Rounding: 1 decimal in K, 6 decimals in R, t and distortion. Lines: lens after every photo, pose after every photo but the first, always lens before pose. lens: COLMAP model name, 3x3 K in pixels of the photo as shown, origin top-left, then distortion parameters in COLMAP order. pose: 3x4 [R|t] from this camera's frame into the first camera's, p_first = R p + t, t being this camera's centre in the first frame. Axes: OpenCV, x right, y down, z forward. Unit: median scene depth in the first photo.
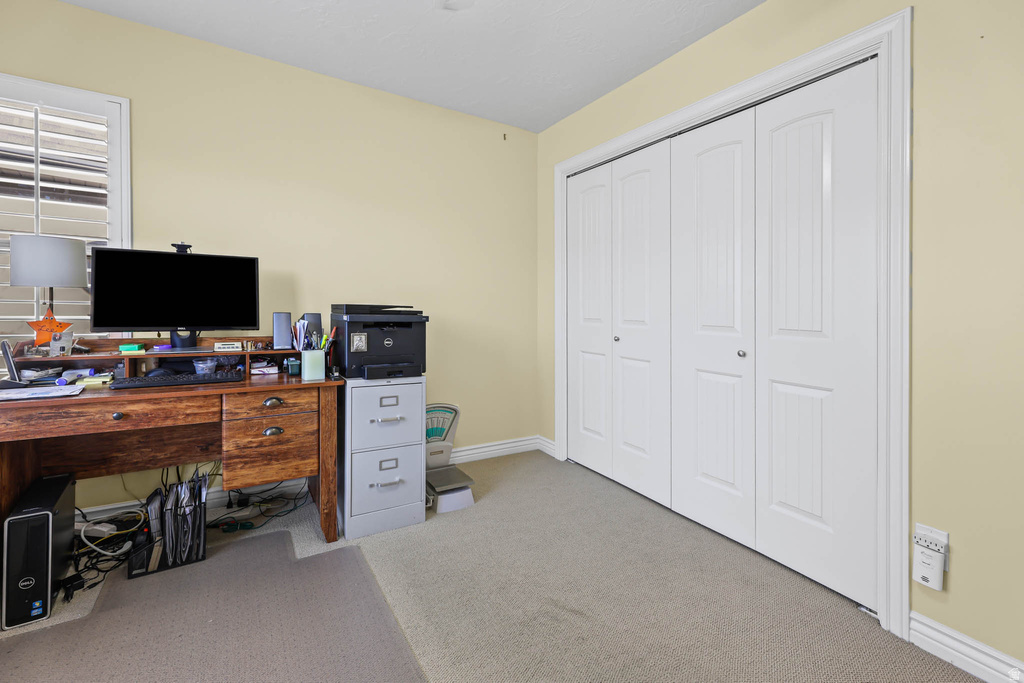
lens RADIAL K [[431.9, 0, 513.3], [0, 431.9, 312.6], [0, 0, 1]] dist [0.000641, 0.000248]
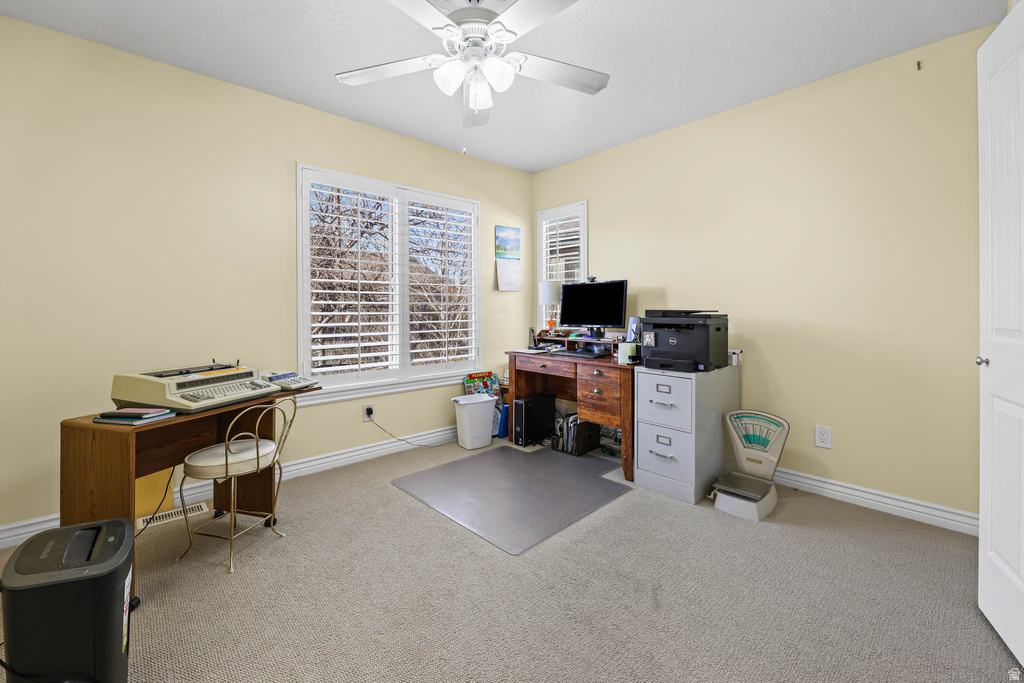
lens RADIAL K [[427.9, 0, 514.4], [0, 427.9, 322.0], [0, 0, 1]] dist [0.000849, 0.000045]
pose [[0.197260, 0.005690, -0.980335, 0.862683], [-0.006399, 0.999969, 0.004516, 0.015098], [0.980330, 0.005382, 0.197290, 0.367871]]
